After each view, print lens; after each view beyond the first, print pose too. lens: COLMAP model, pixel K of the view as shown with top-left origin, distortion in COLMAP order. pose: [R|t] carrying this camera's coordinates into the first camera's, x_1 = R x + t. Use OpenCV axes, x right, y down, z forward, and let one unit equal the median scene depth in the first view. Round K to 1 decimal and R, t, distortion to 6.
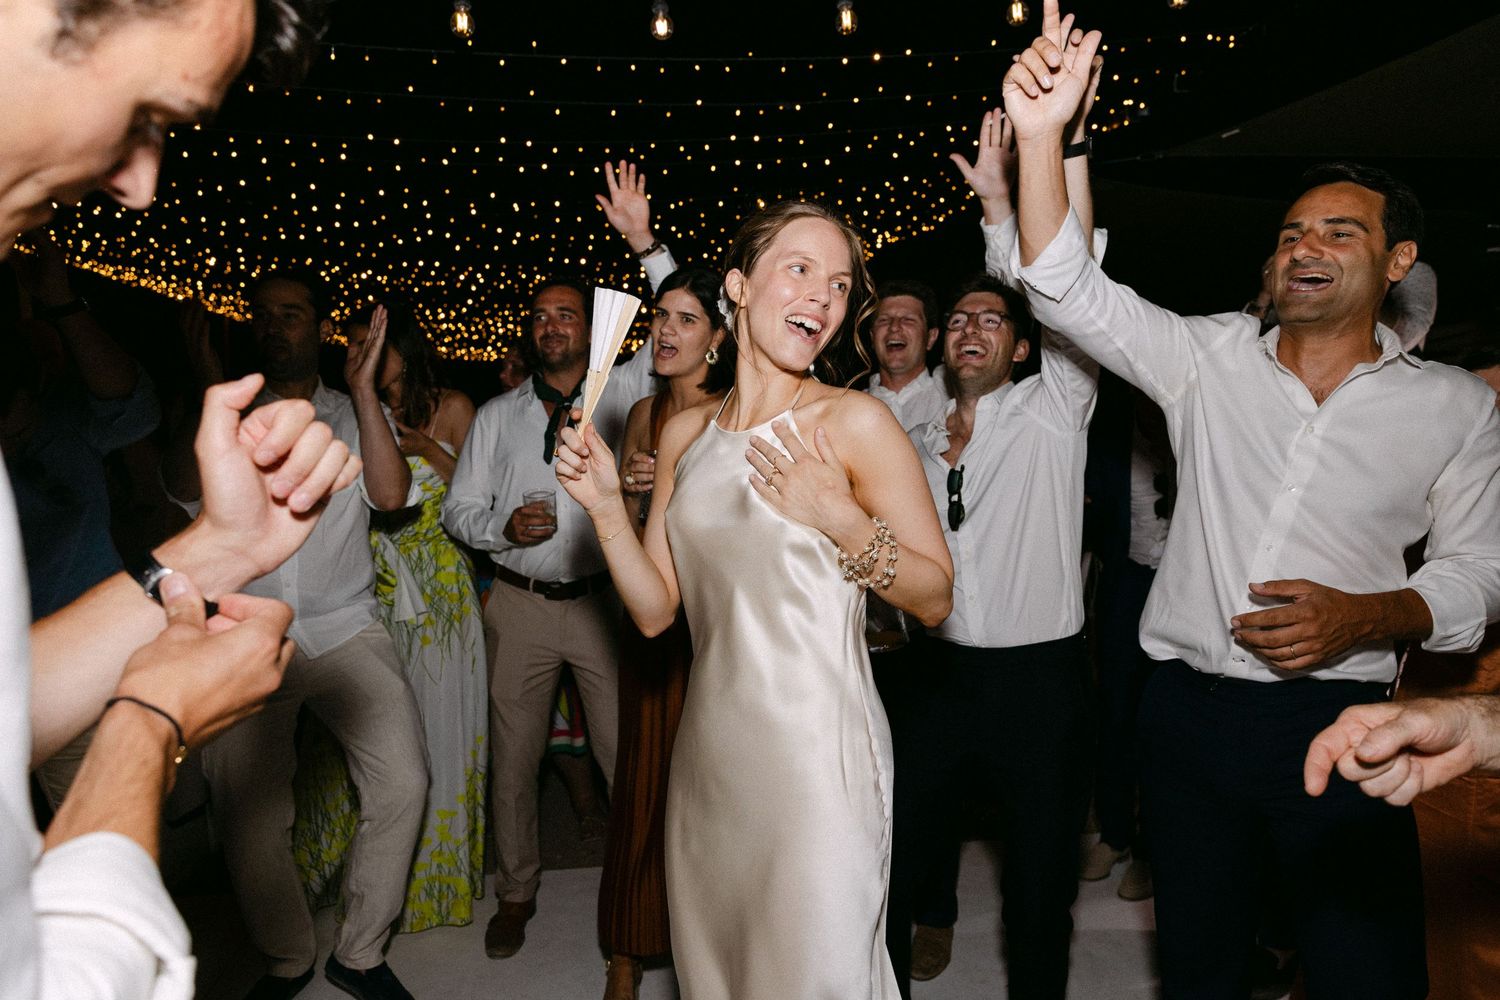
lens RADIAL K [[967.2, 0, 752.5], [0, 967.2, 495.1], [0, 0, 1]] dist [0.001000, 0.000579]
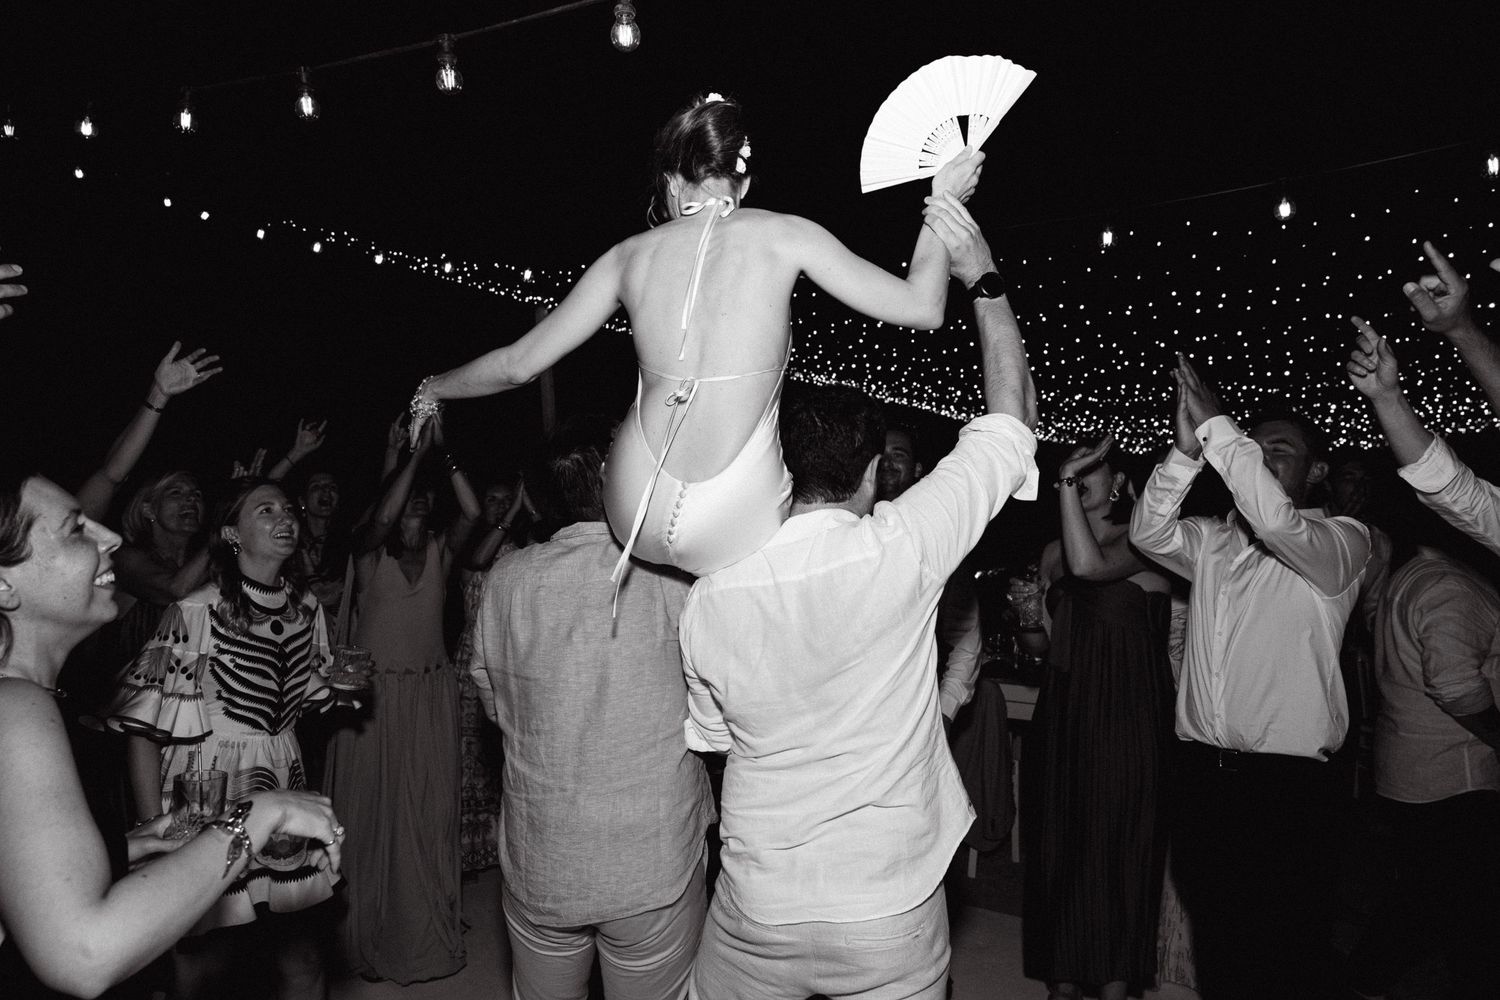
lens RADIAL K [[967.2, 0, 749.9], [0, 967.2, 498.6], [0, 0, 1]] dist [0.001000, 0.000579]
pose [[0.743945, 0.007648, -0.668197, 0.078613], [-0.068346, 0.995562, -0.064699, -0.013471], [0.664736, 0.093802, 0.741166, -0.086087]]
